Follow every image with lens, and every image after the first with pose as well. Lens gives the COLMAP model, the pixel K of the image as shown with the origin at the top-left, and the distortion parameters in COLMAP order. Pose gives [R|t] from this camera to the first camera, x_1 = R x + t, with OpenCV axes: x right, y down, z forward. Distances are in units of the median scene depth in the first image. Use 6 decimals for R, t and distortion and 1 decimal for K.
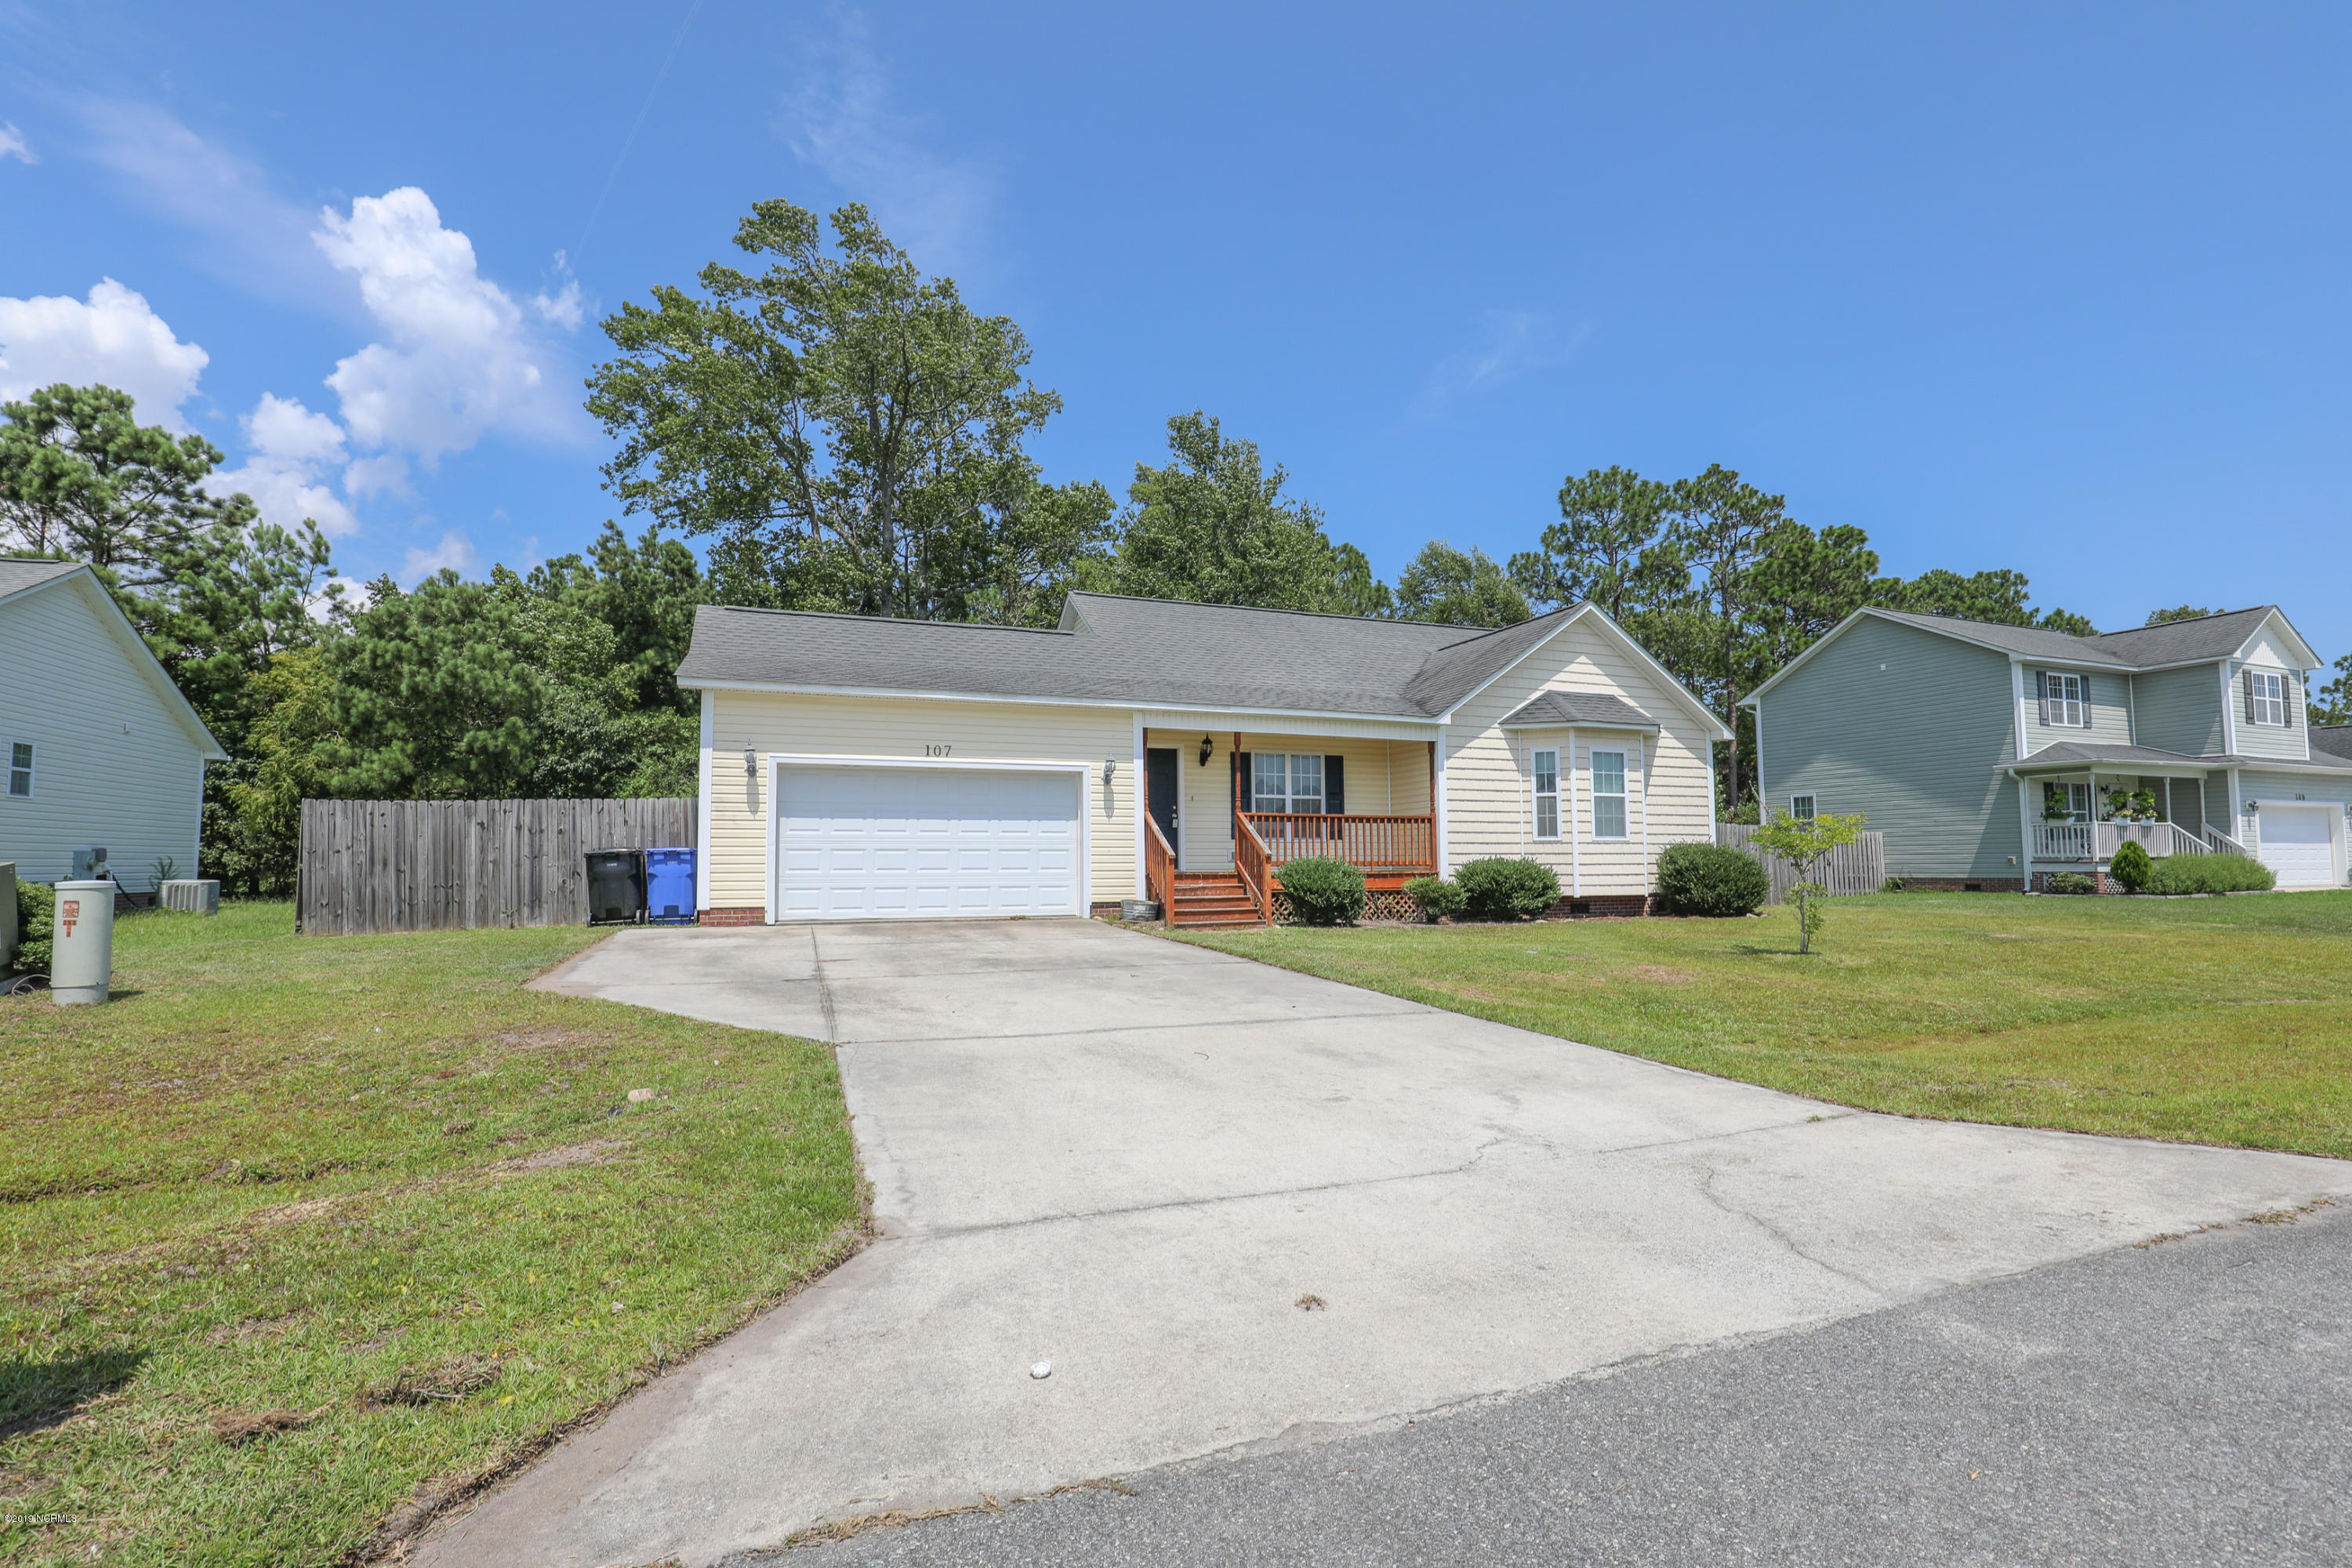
lens RADIAL K [[1076.8, 0, 1188.2], [0, 1076.8, 771.6], [0, 0, 1]] dist [-0.039327, 0.009228]
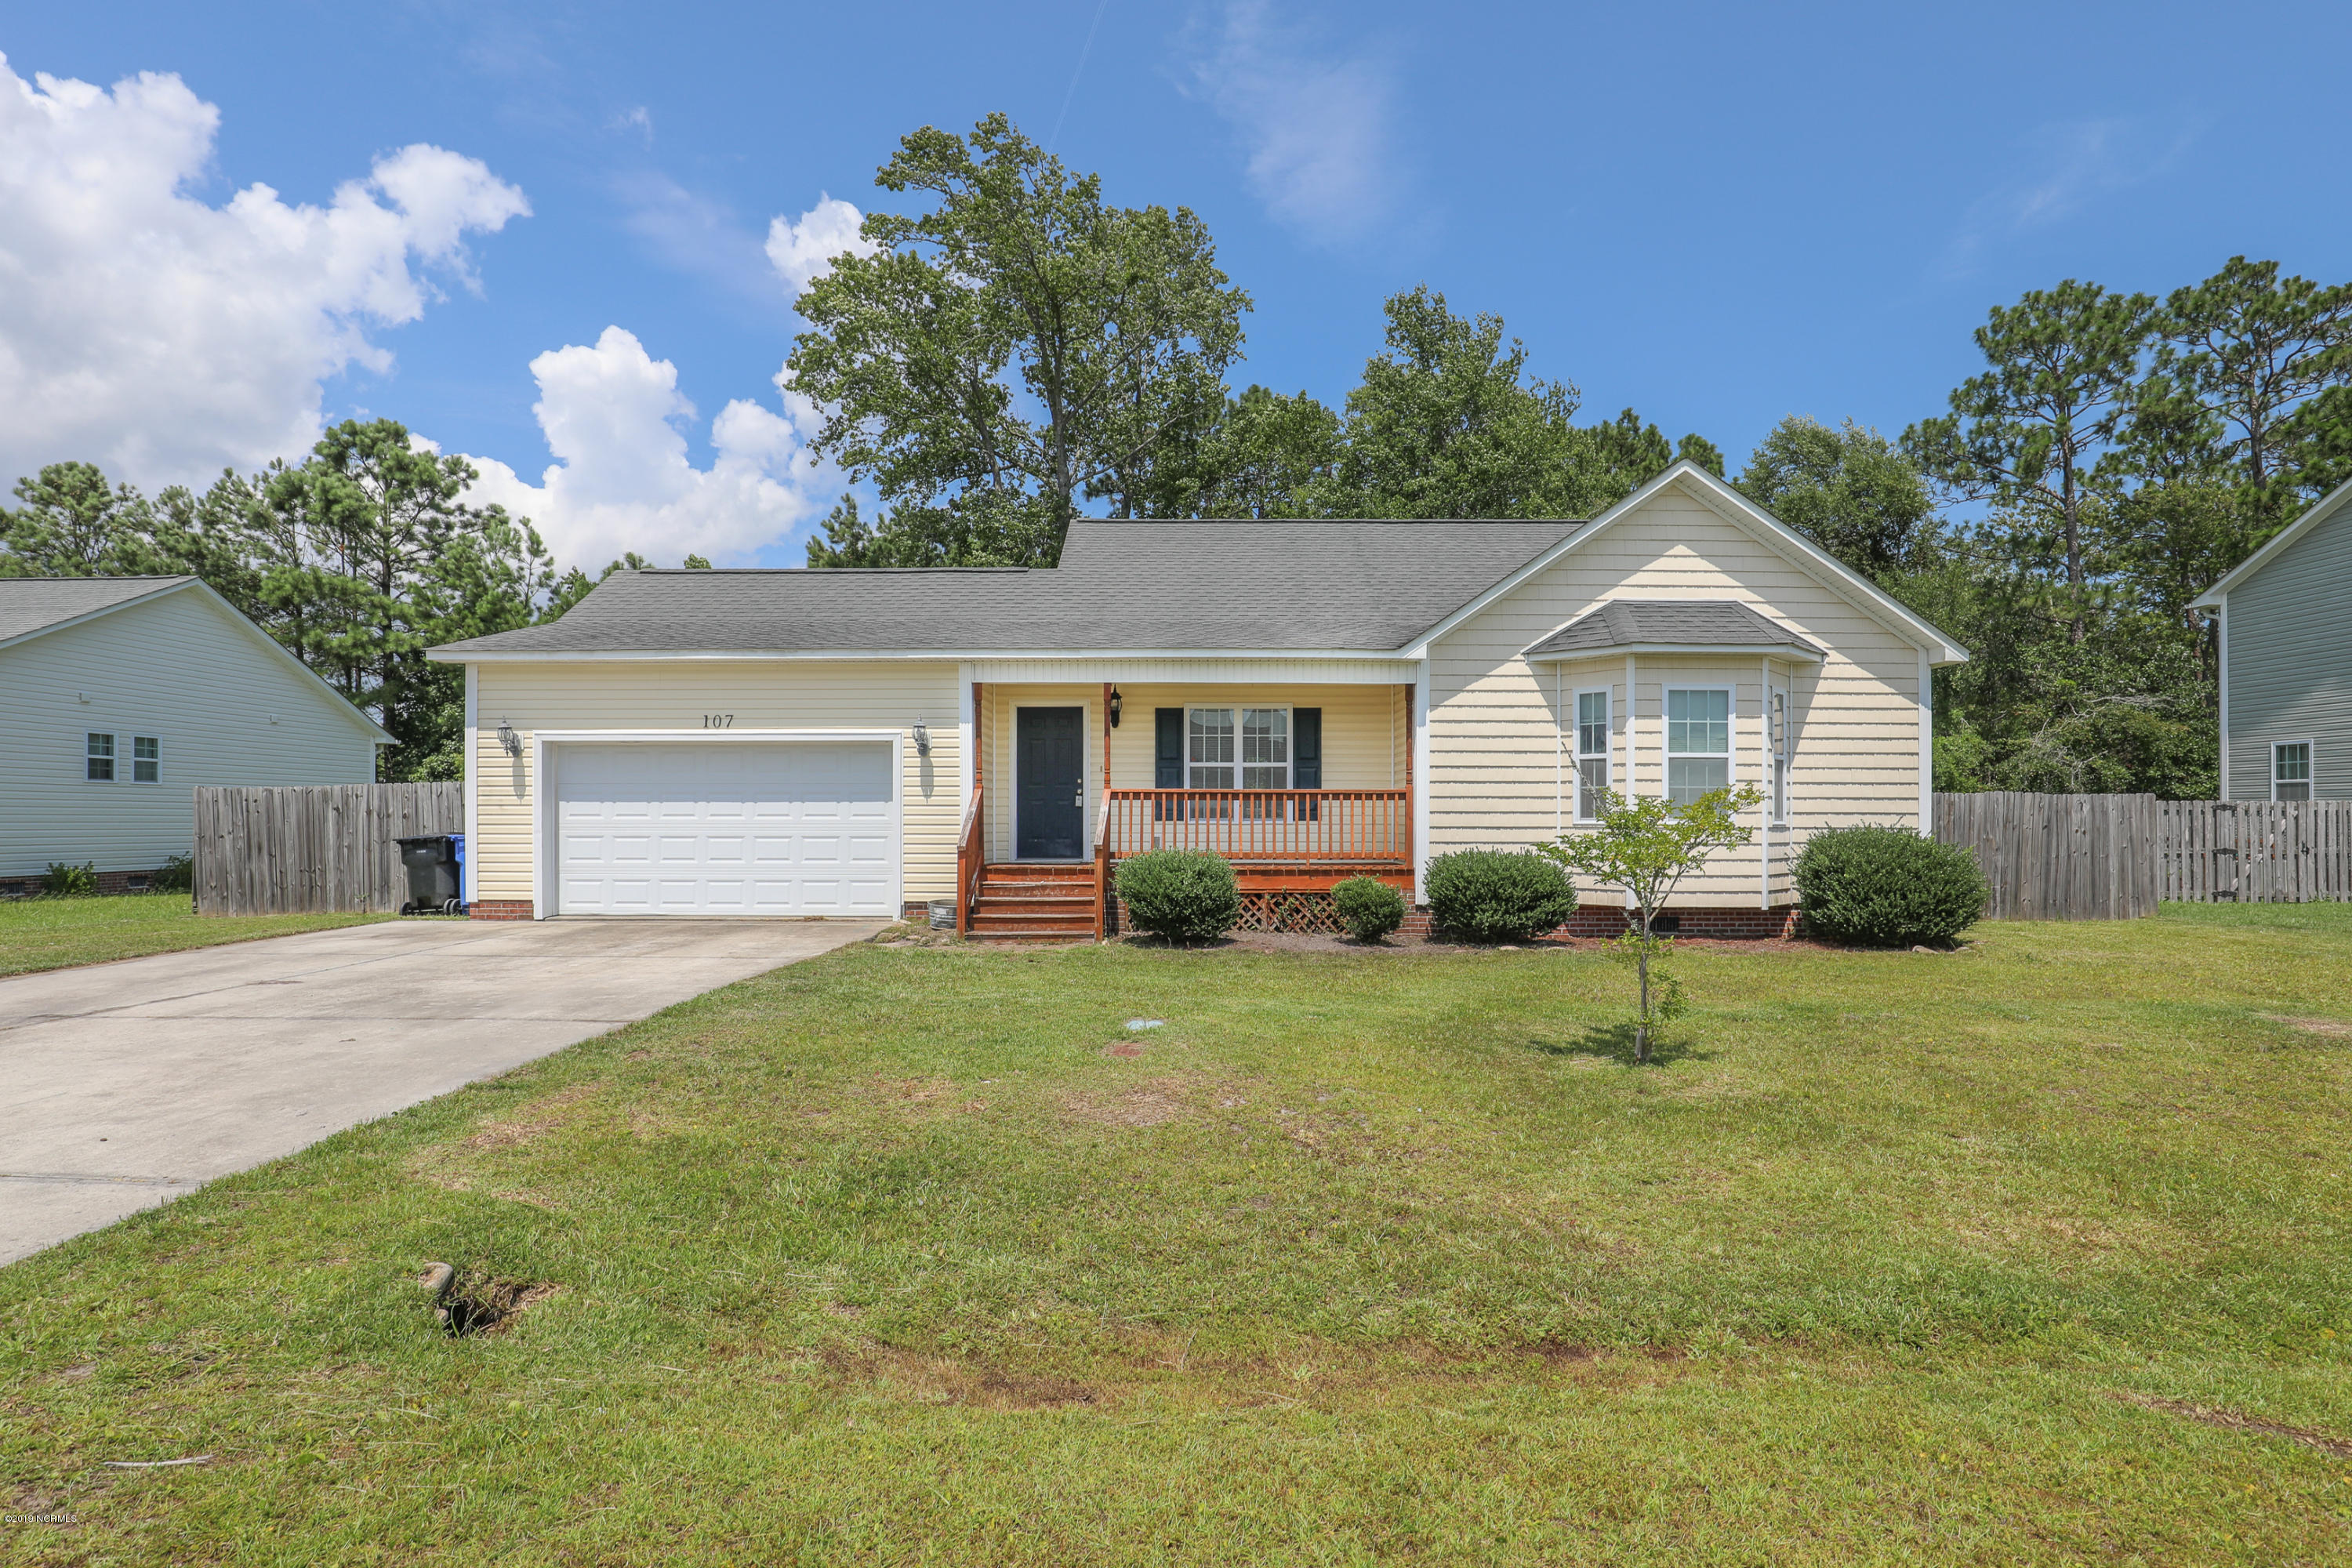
lens RADIAL K [[1128.7, 0, 1183.8], [0, 1128.7, 808.8], [0, 0, 1]] dist [-0.030951, -0.000252]
pose [[0.930955, -0.000245, -0.365133, 0.347792], [0.026477, 0.997413, 0.066836, 0.000338], [0.364172, -0.071889, 0.928553, 0.242588]]
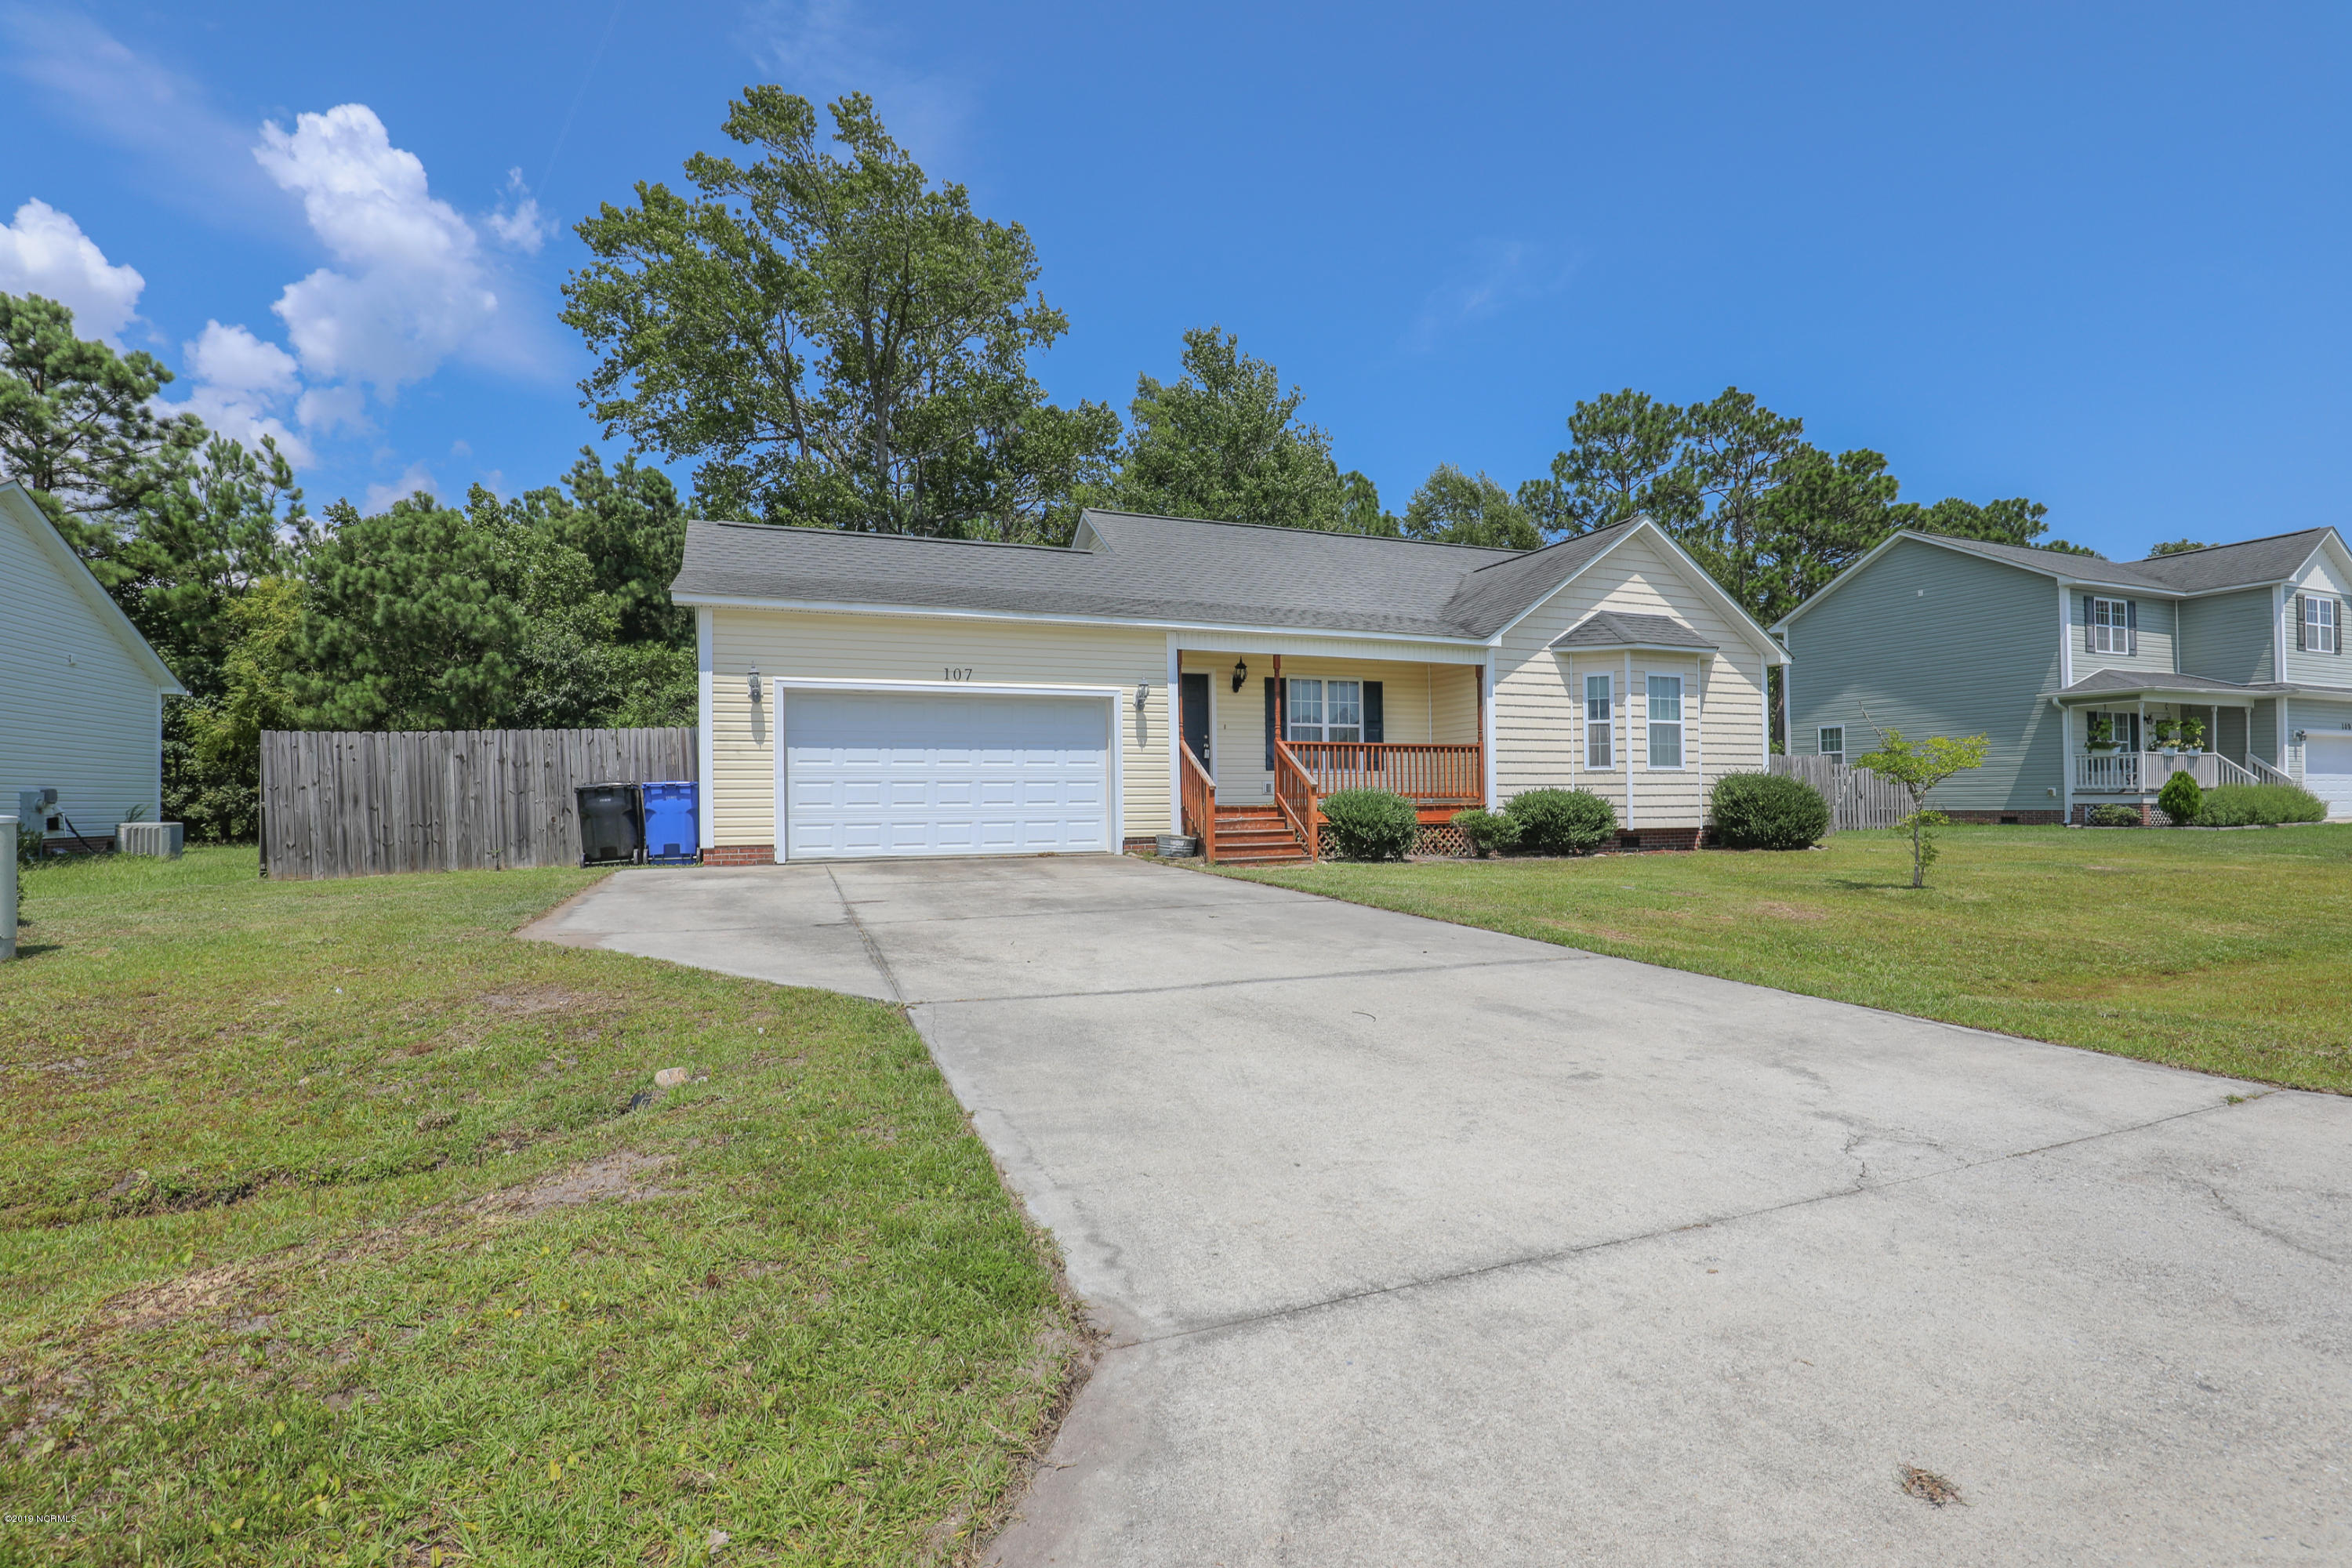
lens RADIAL K [[1076.8, 0, 1186.4], [0, 1076.8, 780.8], [0, 0, 1]] dist [-0.039327, 0.009228]
pose [[0.999929, -0.005478, 0.010608, -0.038179], [0.004779, 0.997883, 0.064853, 0.010367], [-0.010941, -0.064797, 0.997838, 0.061050]]
